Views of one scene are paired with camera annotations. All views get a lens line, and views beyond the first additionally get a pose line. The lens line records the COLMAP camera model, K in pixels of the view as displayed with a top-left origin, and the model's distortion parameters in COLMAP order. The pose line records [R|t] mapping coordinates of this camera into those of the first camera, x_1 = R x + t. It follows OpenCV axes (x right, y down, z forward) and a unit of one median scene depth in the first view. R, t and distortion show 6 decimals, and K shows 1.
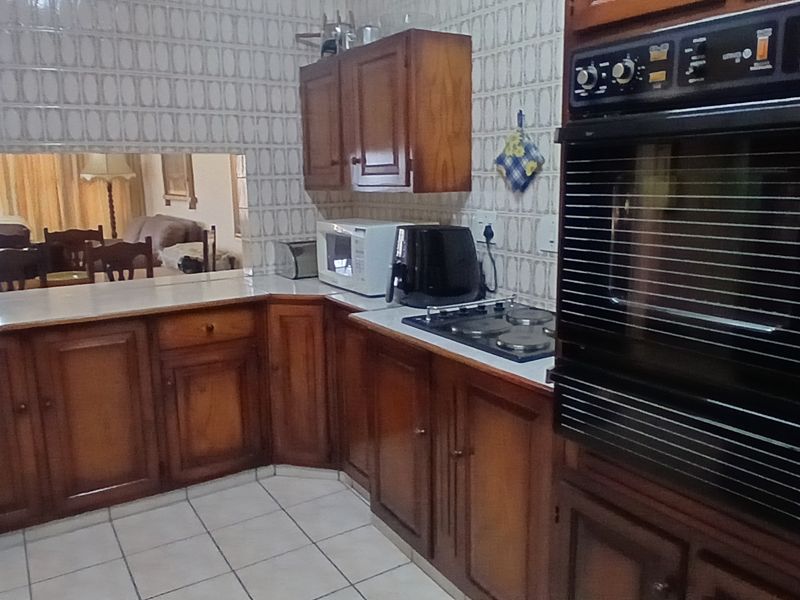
lens RADIAL K [[663.6, 0, 401.6], [0, 663.6, 297.5], [0, 0, 1]] dist [0.007551, 0.004109]
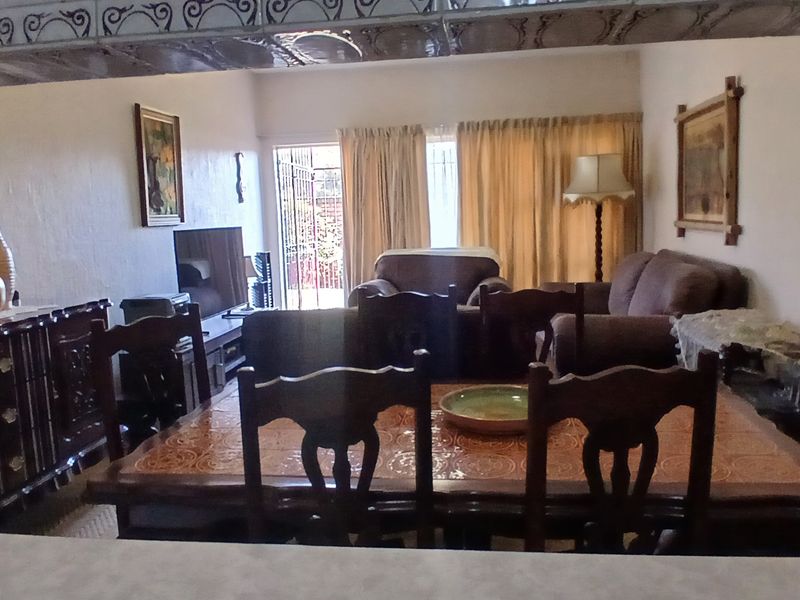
lens RADIAL K [[663.6, 0, 402.4], [0, 663.6, 301.6], [0, 0, 1]] dist [0.007551, 0.004109]
pose [[0.772015, 0.074197, -0.631258, -0.142010], [-0.092997, 0.995661, 0.003295, -0.049873], [0.628764, 0.056161, 0.775566, 0.313688]]
